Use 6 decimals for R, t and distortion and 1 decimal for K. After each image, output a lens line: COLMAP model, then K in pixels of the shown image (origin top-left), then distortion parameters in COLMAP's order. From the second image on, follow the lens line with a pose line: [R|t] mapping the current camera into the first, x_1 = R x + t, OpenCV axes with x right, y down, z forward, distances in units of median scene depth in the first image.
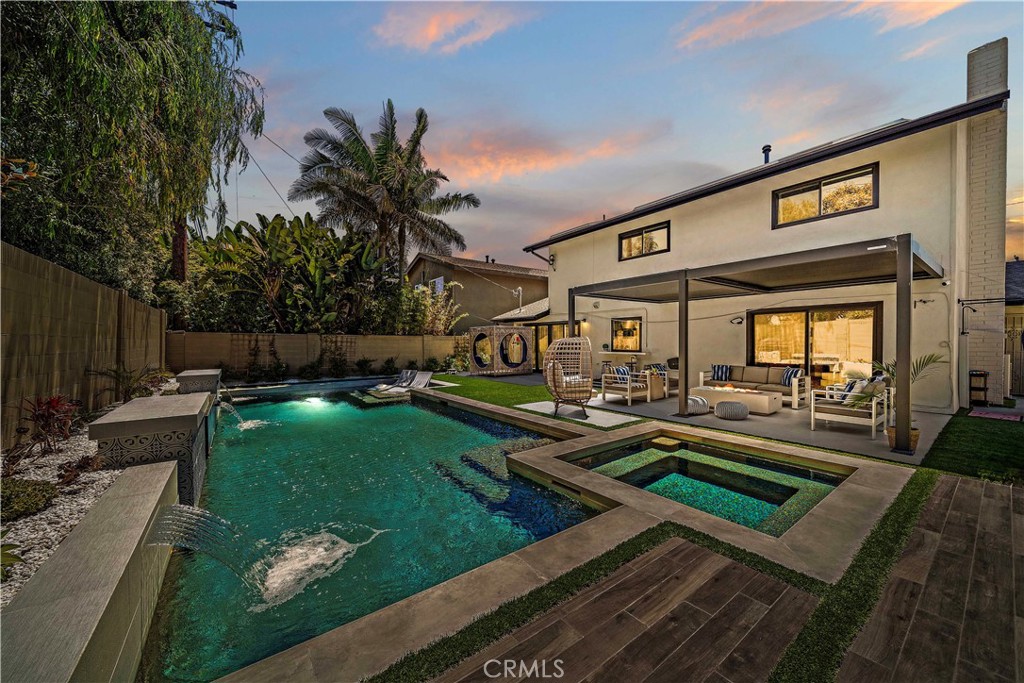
lens RADIAL K [[387.7, 0, 510.0], [0, 387.7, 339.5], [0, 0, 1]] dist [-0.005298, 0.000370]
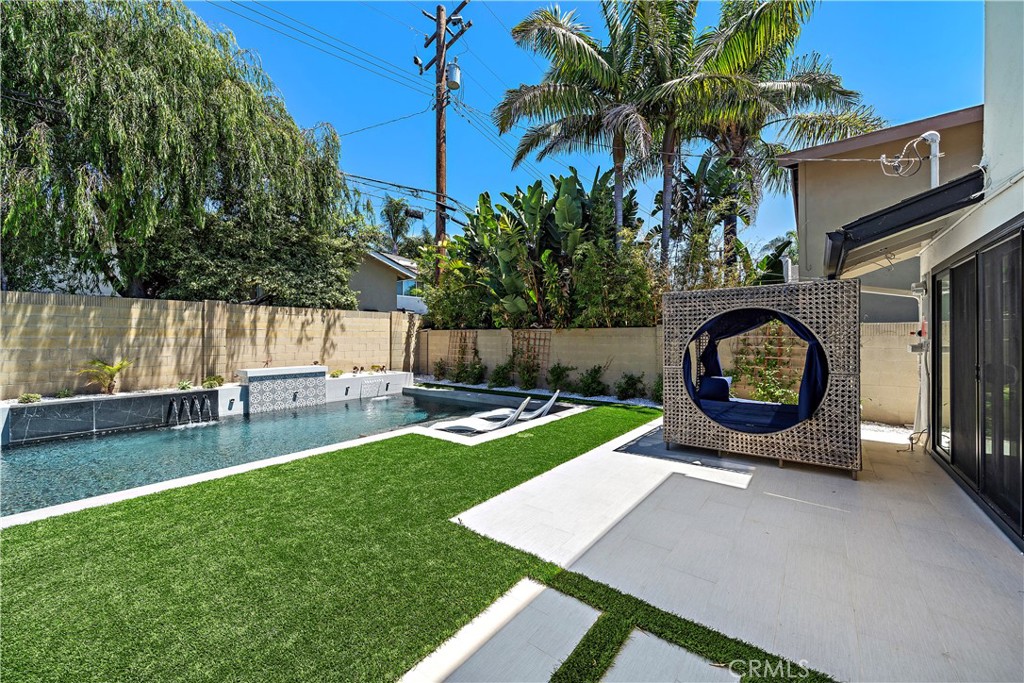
lens RADIAL K [[387.7, 0, 518.2], [0, 387.7, 341.4], [0, 0, 1]] dist [-0.005298, 0.000370]
pose [[0.283646, 0.008815, -0.958888, 0.242634], [0.009775, 0.999879, 0.012084, 0.001389], [0.958879, -0.012801, 0.283526, 0.793876]]
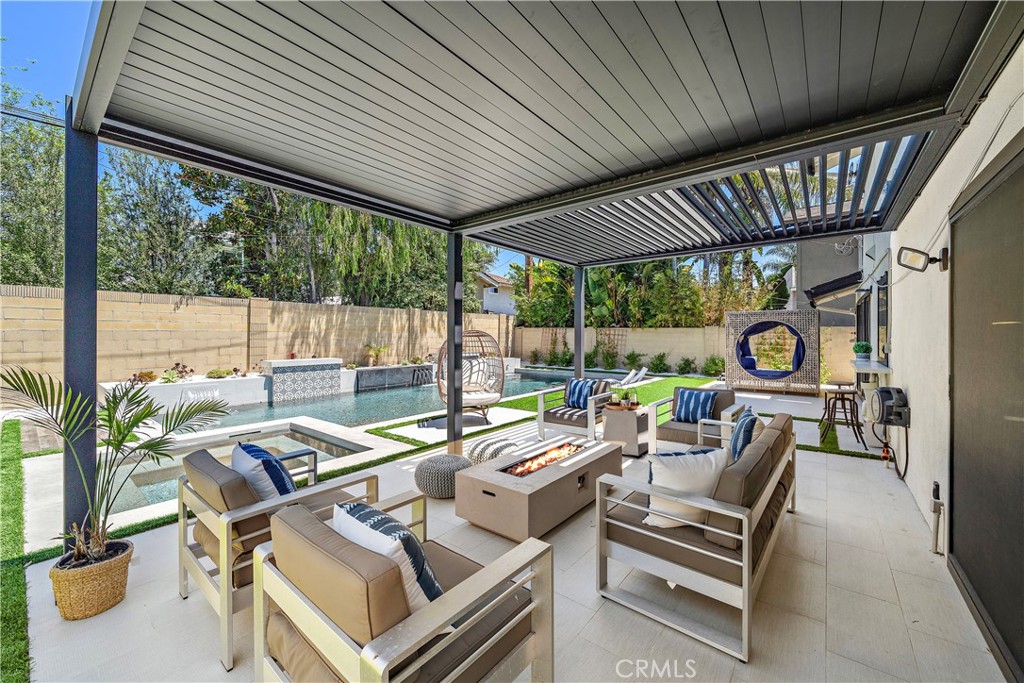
lens RADIAL K [[387.7, 0, 515.4], [0, 387.7, 337.8], [0, 0, 1]] dist [-0.005298, 0.000370]
pose [[0.270943, 0.011516, -0.962527, 0.498008], [0.002486, 0.999917, 0.012663, 0.000039], [0.962592, -0.005824, 0.270891, 0.483894]]
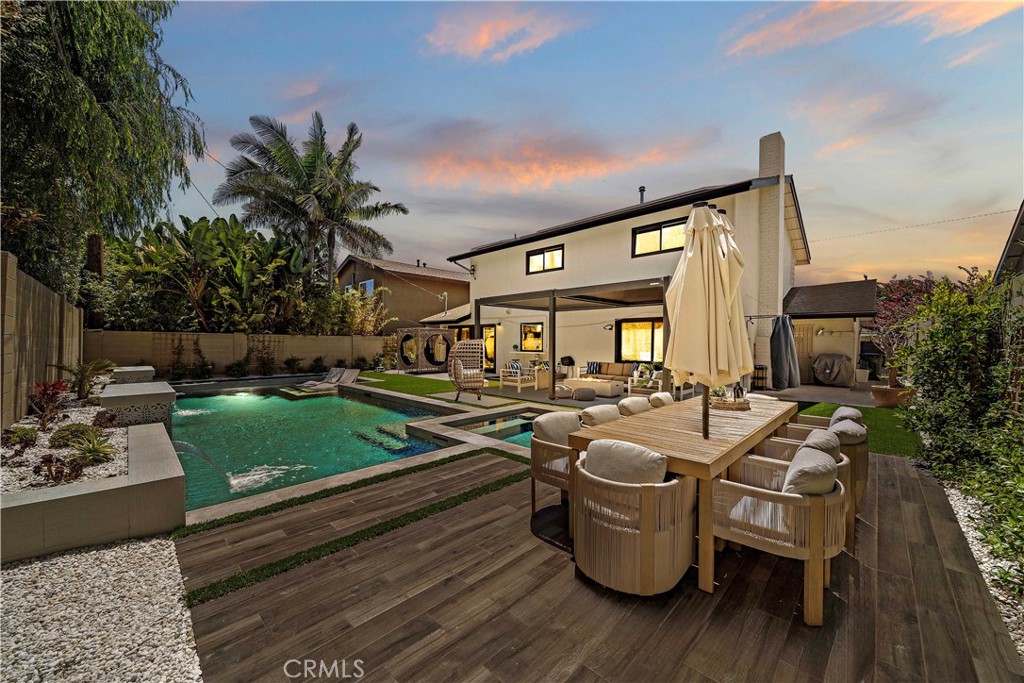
lens RADIAL K [[387.7, 0, 513.6], [0, 387.7, 343.8], [0, 0, 1]] dist [-0.005298, 0.000370]
pose [[0.986505, 0.006137, 0.163616, 0.045580], [-0.007782, 0.999925, 0.009414, -0.002496], [-0.163546, -0.010560, 0.986479, -0.140987]]
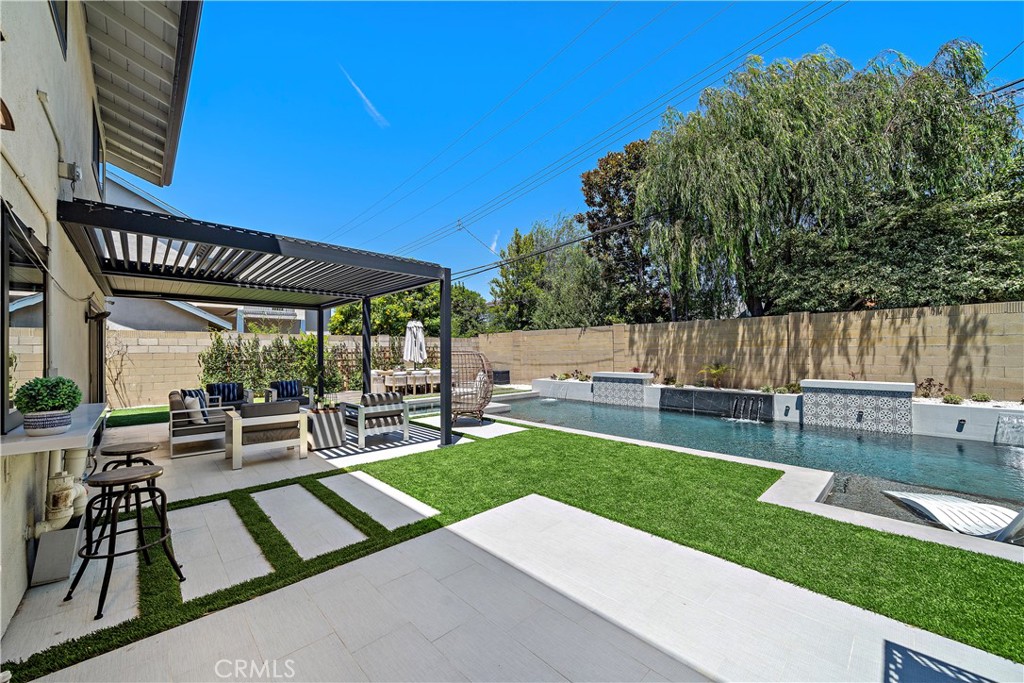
lens RADIAL K [[387.7, 0, 514.0], [0, 387.7, 350.5], [0, 0, 1]] dist [-0.005298, 0.000370]
pose [[-0.988641, 0.009845, -0.149972, 0.086533], [0.011251, 0.999900, -0.008527, 0.003437], [0.149873, -0.010117, -0.988654, 1.076309]]
